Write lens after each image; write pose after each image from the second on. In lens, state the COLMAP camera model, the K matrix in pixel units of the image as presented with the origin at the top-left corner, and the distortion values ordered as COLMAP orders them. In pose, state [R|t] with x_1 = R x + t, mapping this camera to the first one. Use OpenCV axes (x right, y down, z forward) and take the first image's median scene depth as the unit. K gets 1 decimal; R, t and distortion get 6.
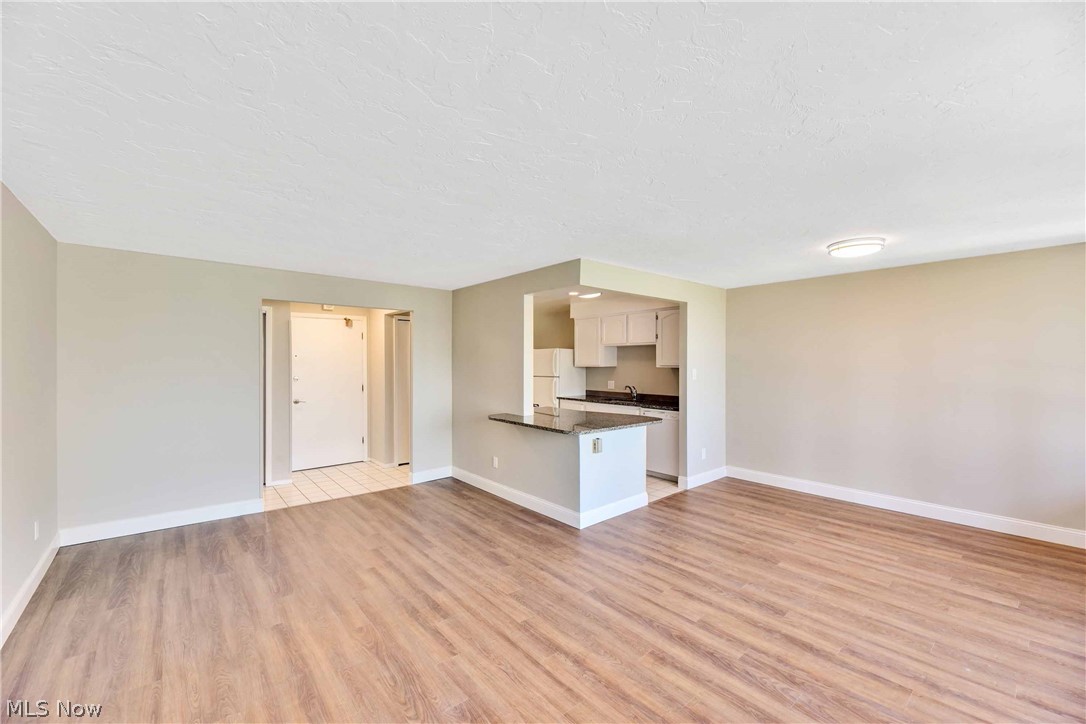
lens RADIAL K [[438.1, 0, 546.8], [0, 438.1, 364.6], [0, 0, 1]] dist [0.002116, -0.003599]
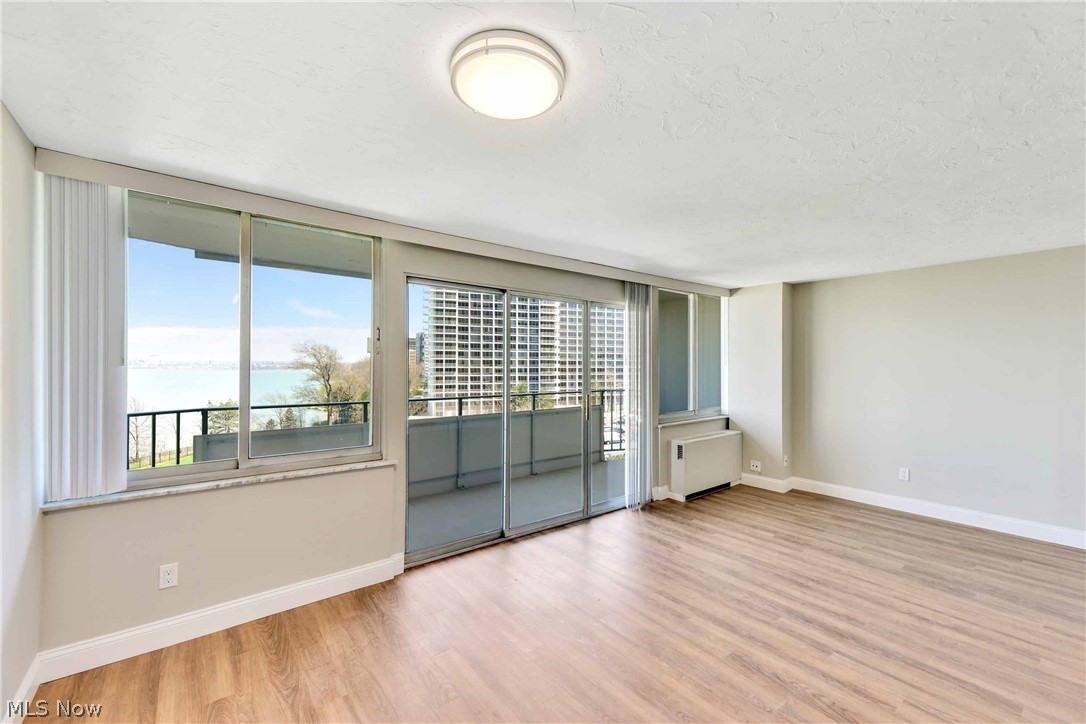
lens RADIAL K [[444.2, 0, 544.0], [0, 444.2, 363.1], [0, 0, 1]] dist [0.014205, -0.000380]
pose [[-0.999107, -0.002817, 0.042159, 0.697801], [-0.002853, 0.999996, -0.000789, -0.002694], [-0.042157, -0.000909, -0.999111, 1.514451]]
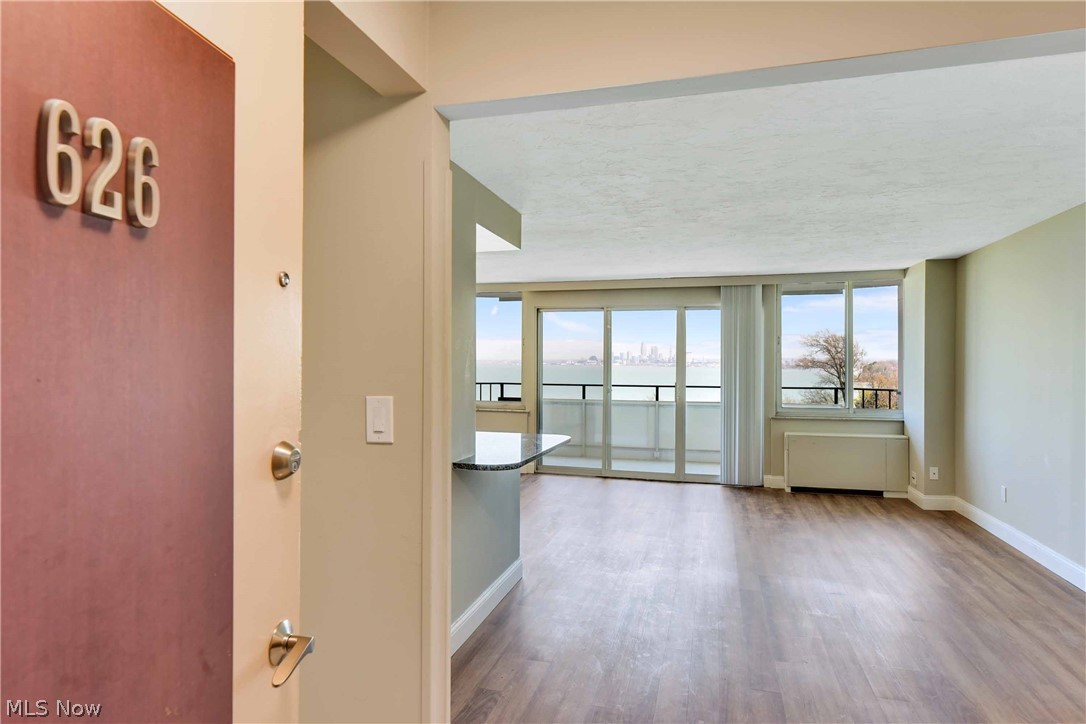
lens RADIAL K [[620.2, 0, 542.4], [0, 620.2, 360.3], [0, 0, 1]] dist [0.005209, 0.001466]
pose [[-0.553353, -0.000864, 0.832947, -0.997856], [-0.000503, 1.000000, 0.000703, 0.005692], [-0.832947, -0.000030, -0.553353, 1.879374]]
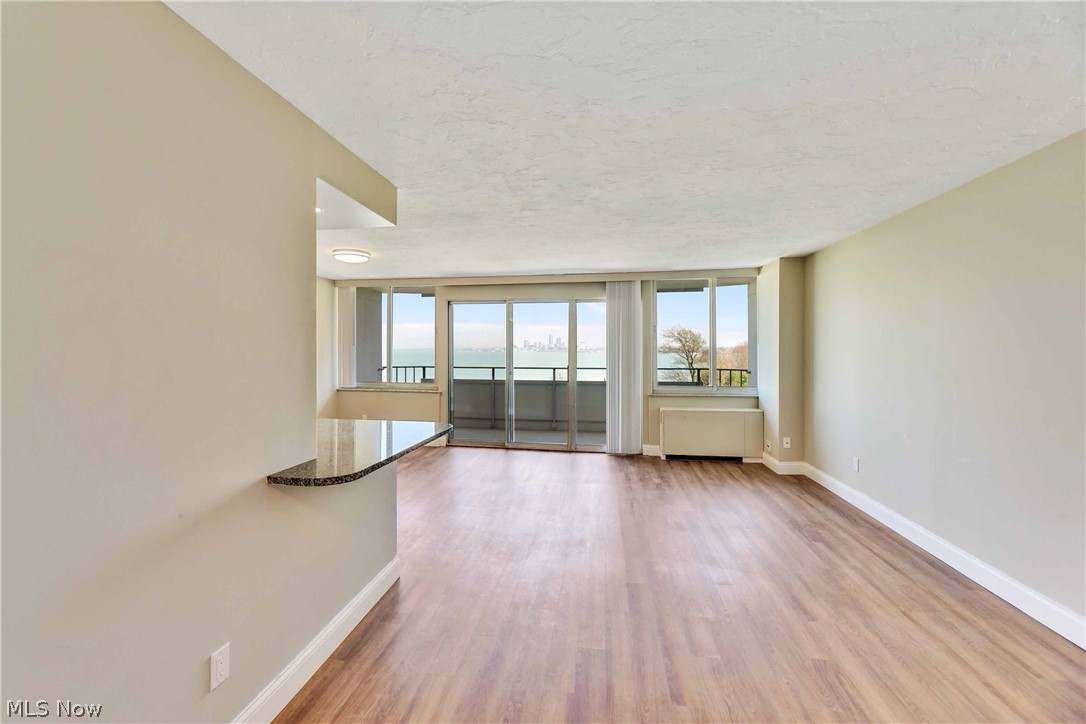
lens RADIAL K [[453.9, 0, 520.9], [0, 453.9, 349.7], [0, 0, 1]] dist [-0.002591, -0.000536]
pose [[-0.630259, -0.001091, 0.776384, -0.734536], [0.003525, 0.999985, 0.004267, 0.013486], [-0.776377, 0.005426, -0.630245, 1.573619]]
